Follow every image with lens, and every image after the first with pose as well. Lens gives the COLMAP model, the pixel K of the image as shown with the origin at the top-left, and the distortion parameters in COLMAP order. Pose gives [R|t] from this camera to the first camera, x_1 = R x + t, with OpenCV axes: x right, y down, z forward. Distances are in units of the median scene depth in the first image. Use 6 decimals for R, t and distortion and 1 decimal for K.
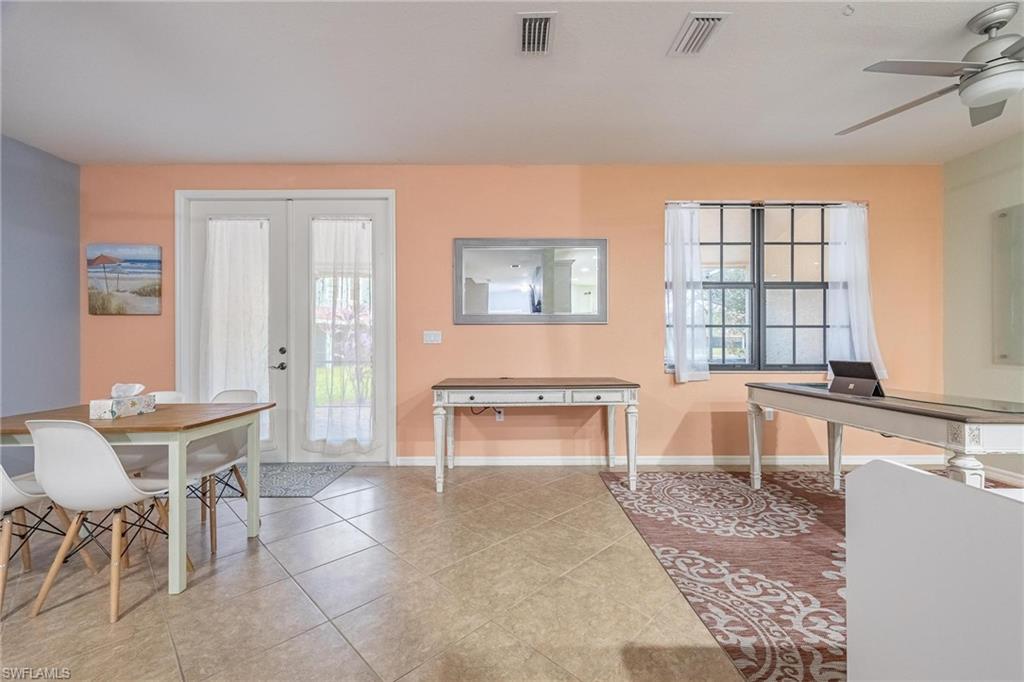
lens RADIAL K [[420.4, 0, 515.1], [0, 420.4, 342.7], [0, 0, 1]] dist [0.005488, -0.000081]
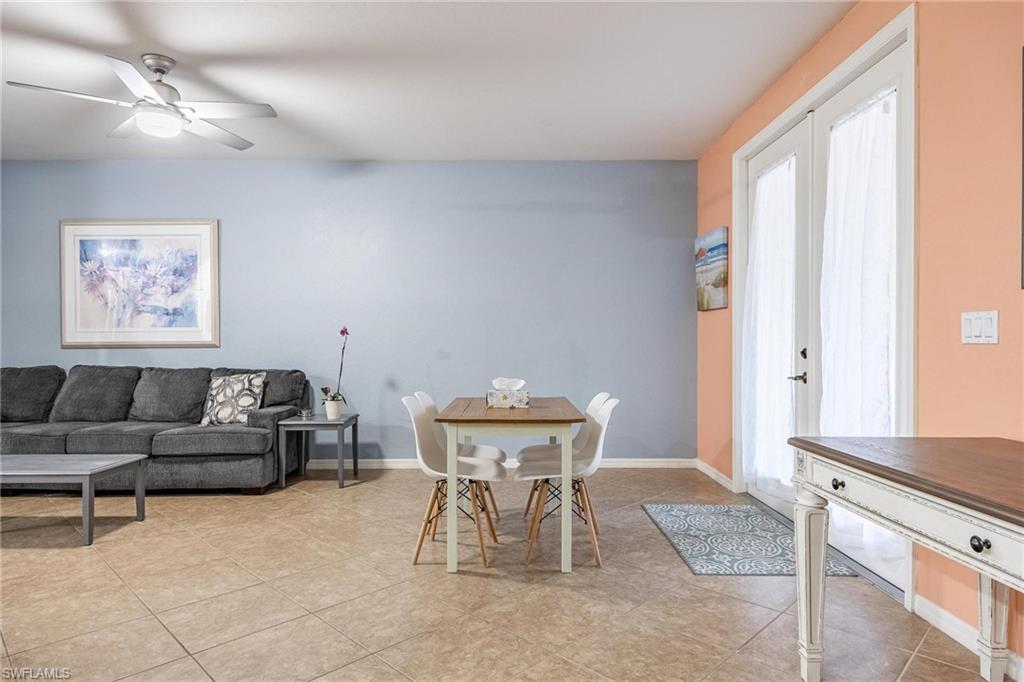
lens RADIAL K [[598.8, 0, 513.5], [0, 598.8, 346.5], [0, 0, 1]] dist [-0.001196, -0.000330]
pose [[0.003410, 0.011848, -0.999924, 0.359668], [0.002703, 0.999926, 0.011858, -0.003298], [0.999991, -0.002744, 0.003378, 0.567081]]
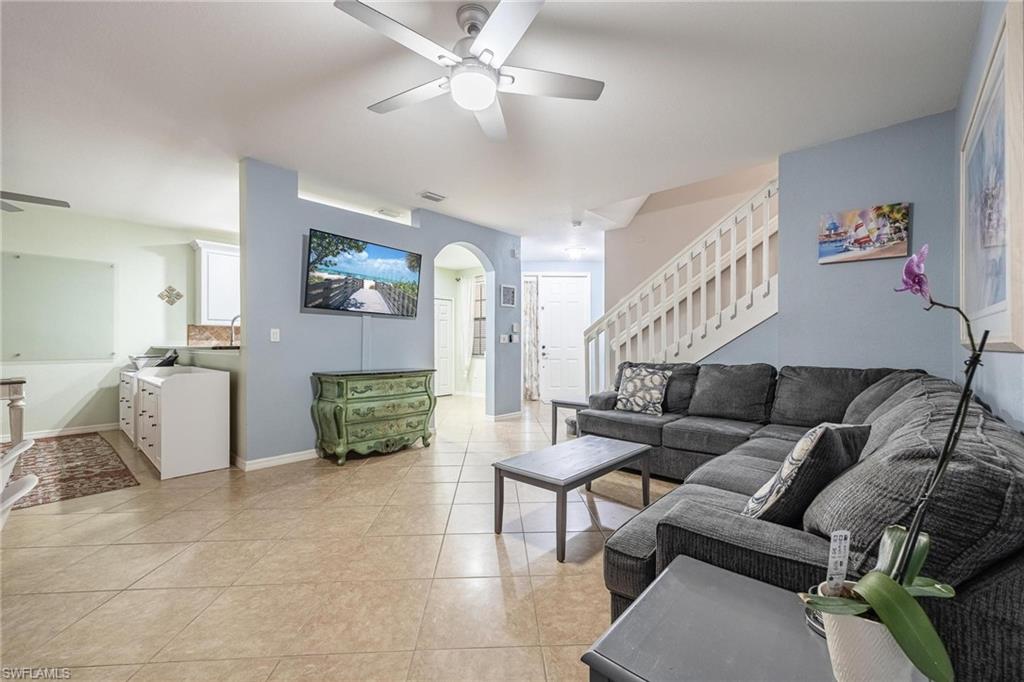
lens RADIAL K [[420.4, 0, 515.1], [0, 420.4, 342.7], [0, 0, 1]] dist [0.005488, -0.000081]
pose [[-0.740942, 0.004844, 0.671551, -0.948879], [0.004439, 0.999987, -0.002316, 0.002319], [-0.671554, 0.001265, -0.740955, 0.414667]]
